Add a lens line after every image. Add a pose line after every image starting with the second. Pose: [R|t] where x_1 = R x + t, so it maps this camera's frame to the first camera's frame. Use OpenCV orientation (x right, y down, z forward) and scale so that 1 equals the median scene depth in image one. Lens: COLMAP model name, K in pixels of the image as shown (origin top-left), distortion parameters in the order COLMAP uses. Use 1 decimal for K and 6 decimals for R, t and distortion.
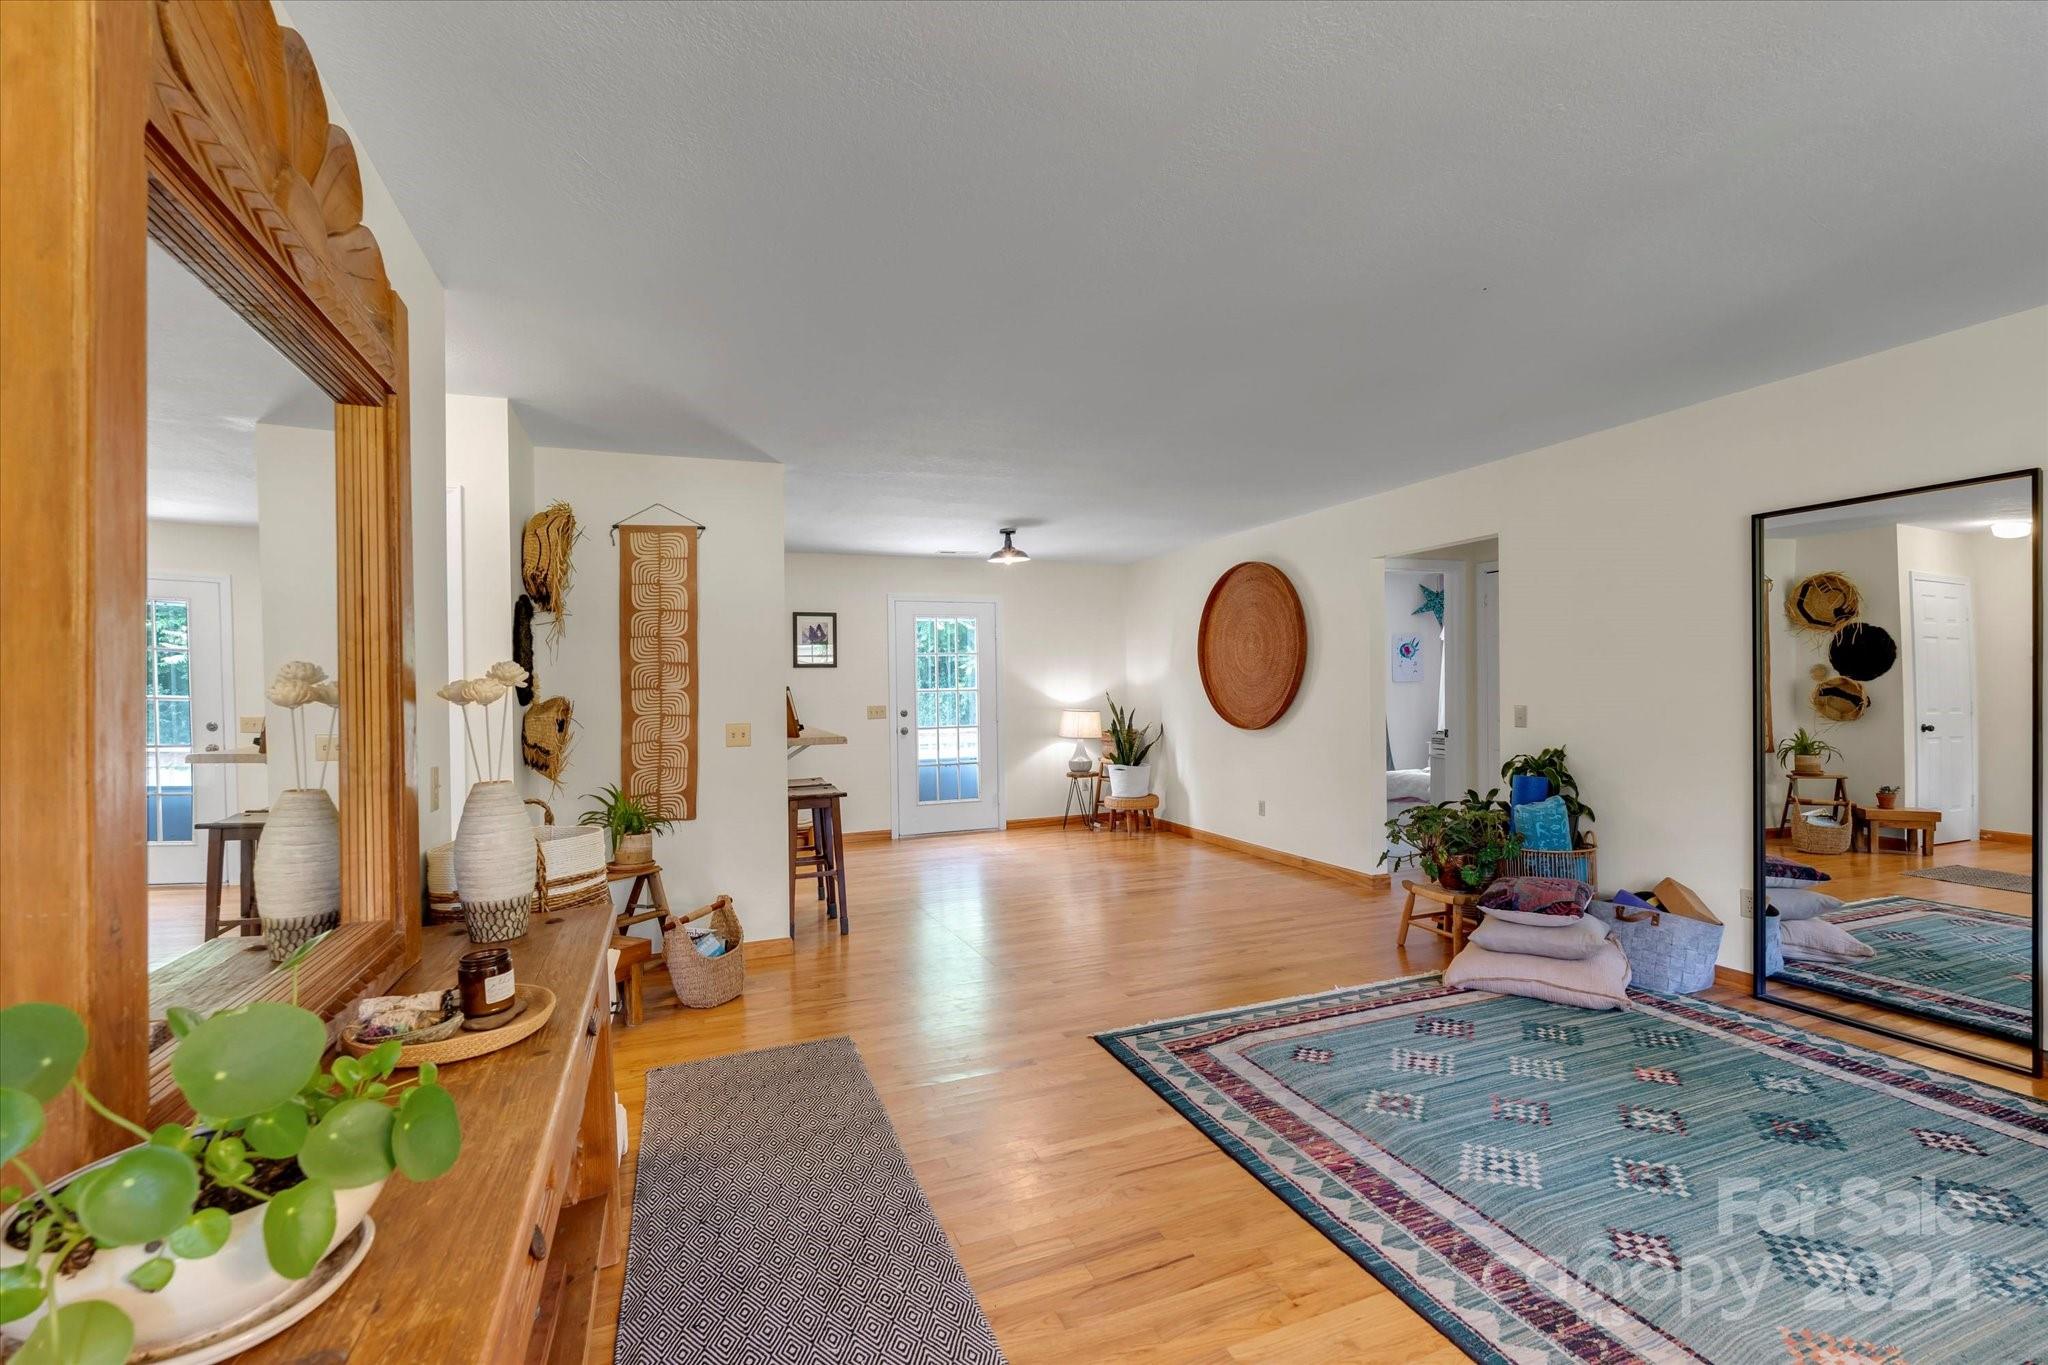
lens RADIAL K [[903.3, 0, 1026.0], [0, 903.3, 683.0], [0, 0, 1]] dist [-0.004622, -0.000251]
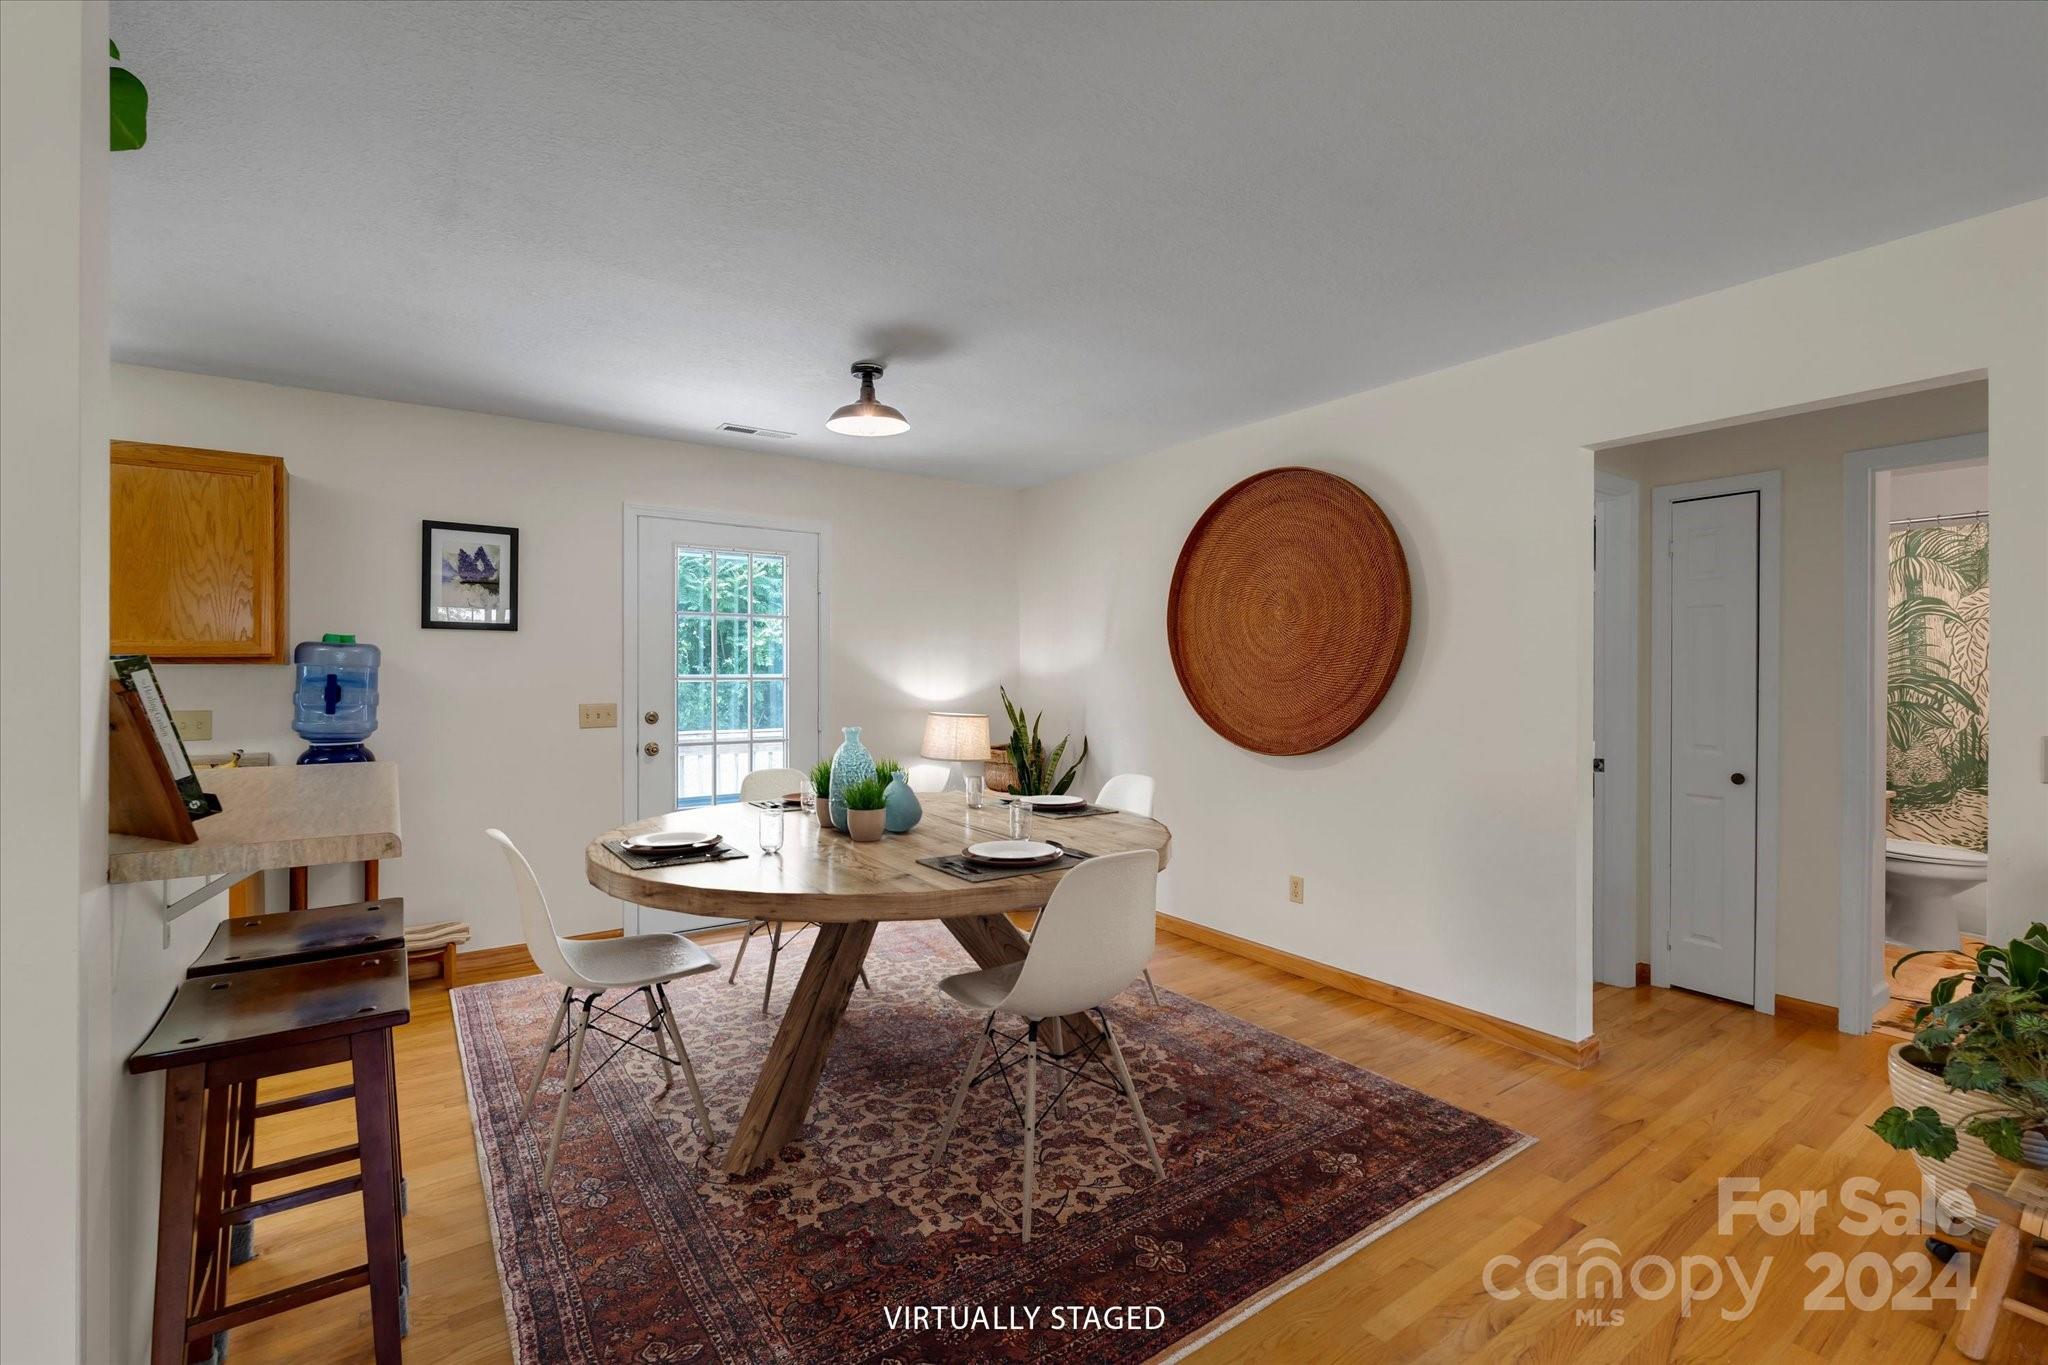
lens RADIAL K [[903.3, 0, 1023.1], [0, 903.3, 685.7], [0, 0, 1]] dist [-0.004622, -0.000251]
pose [[0.971729, 0.016793, 0.235500, -0.044832], [-0.020236, 0.999721, 0.012214, 0.002589], [-0.235229, -0.016634, 0.971798, 0.417414]]
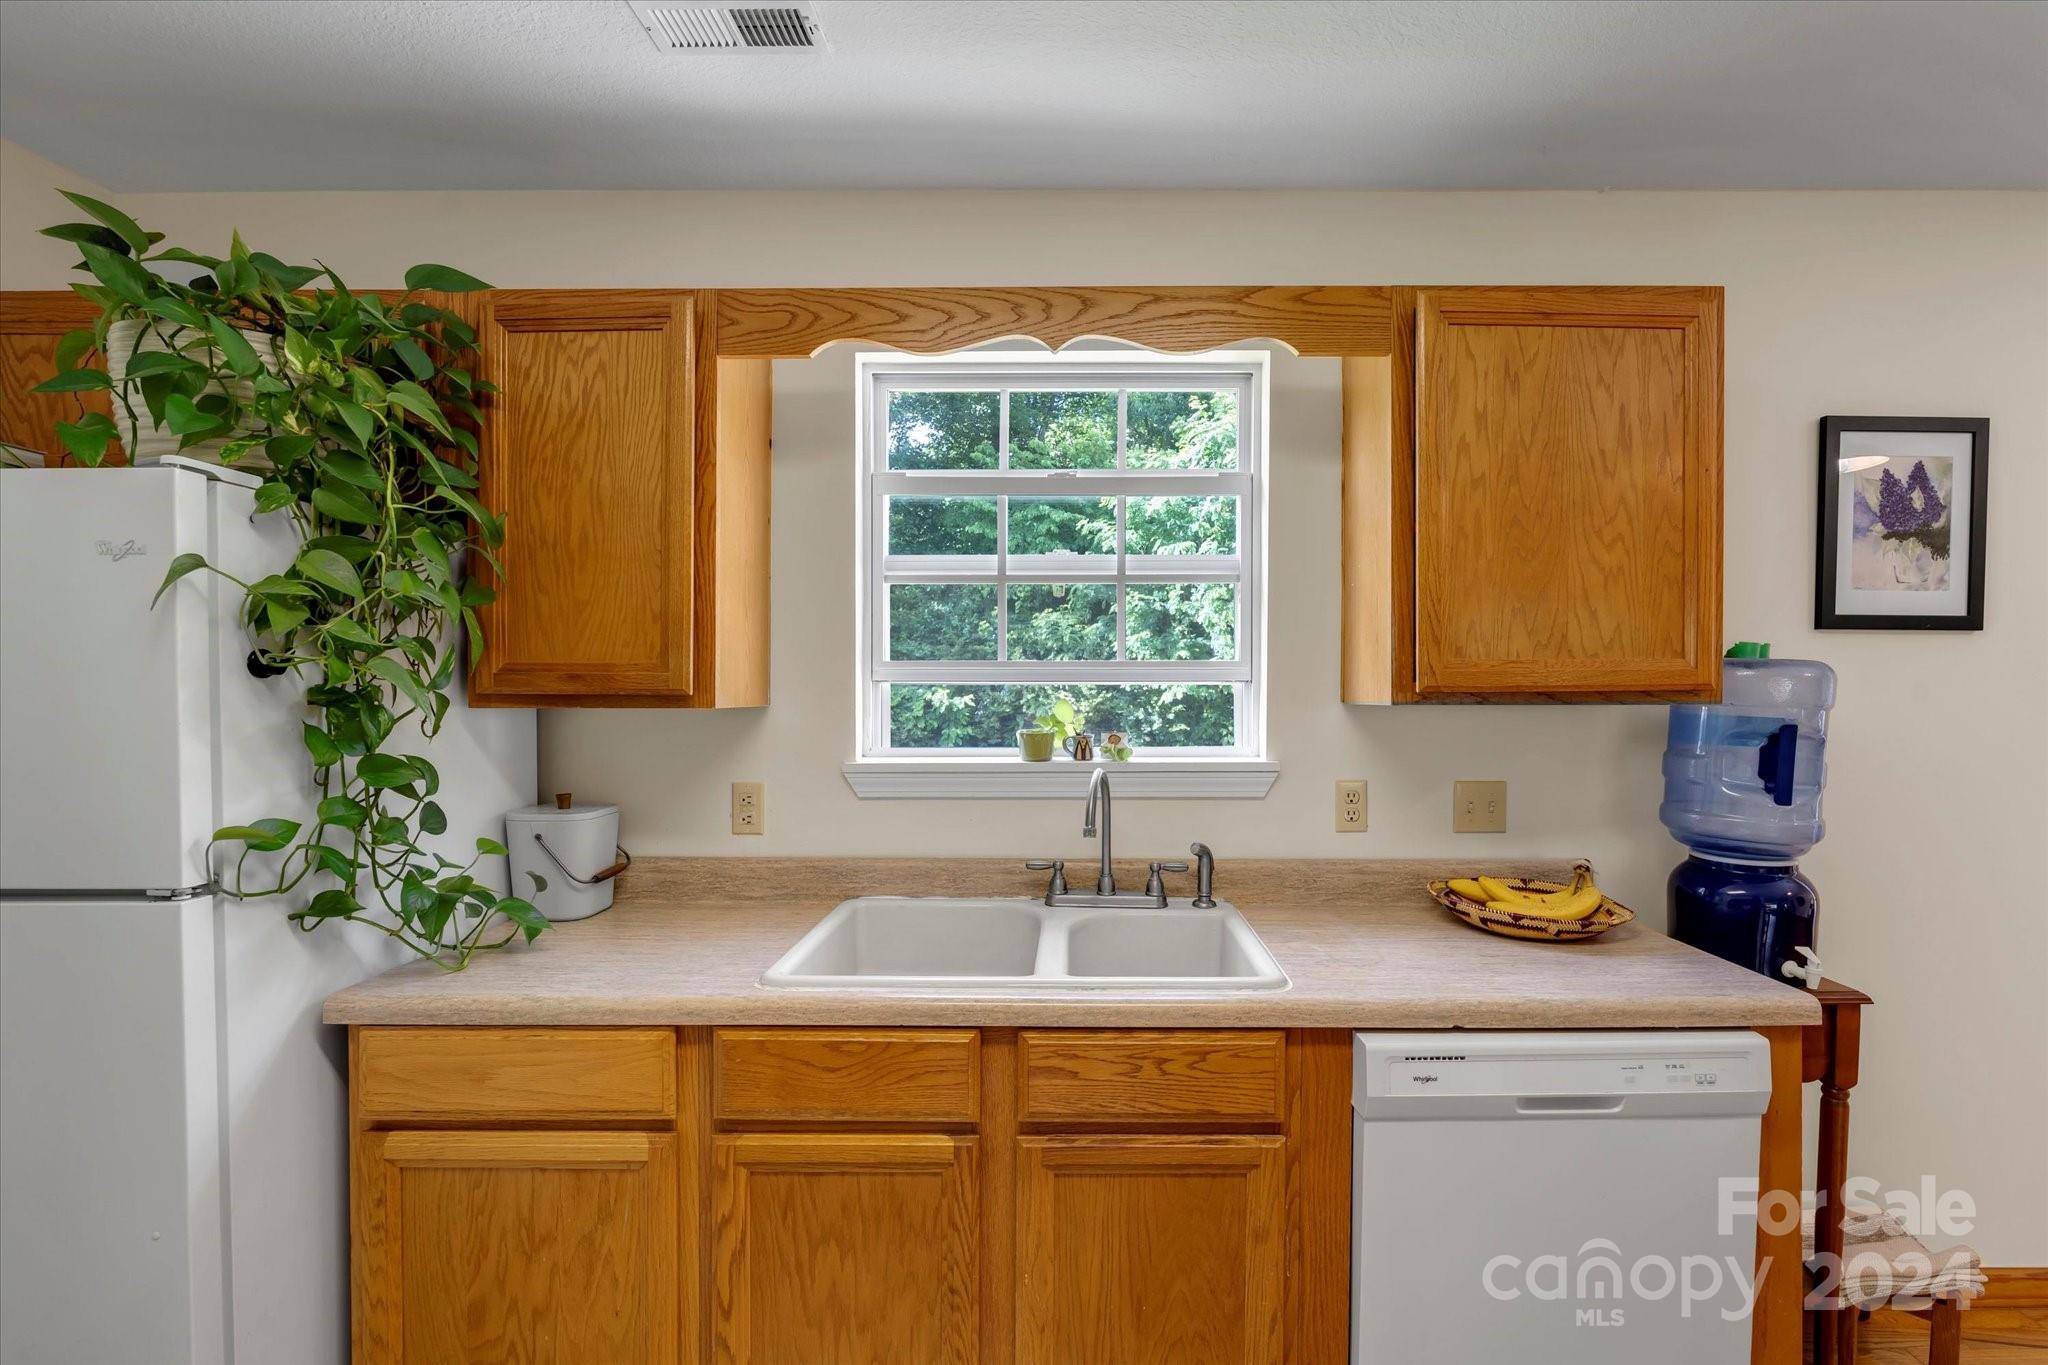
lens RADIAL K [[903.3, 0, 1026.3], [0, 903.3, 684.8], [0, 0, 1]] dist [-0.004622, -0.000251]
pose [[0.935774, 0.018653, -0.352106, -0.379495], [-0.017779, 0.999826, 0.005714, 0.001608], [0.352151, 0.000913, 0.935943, 0.672905]]
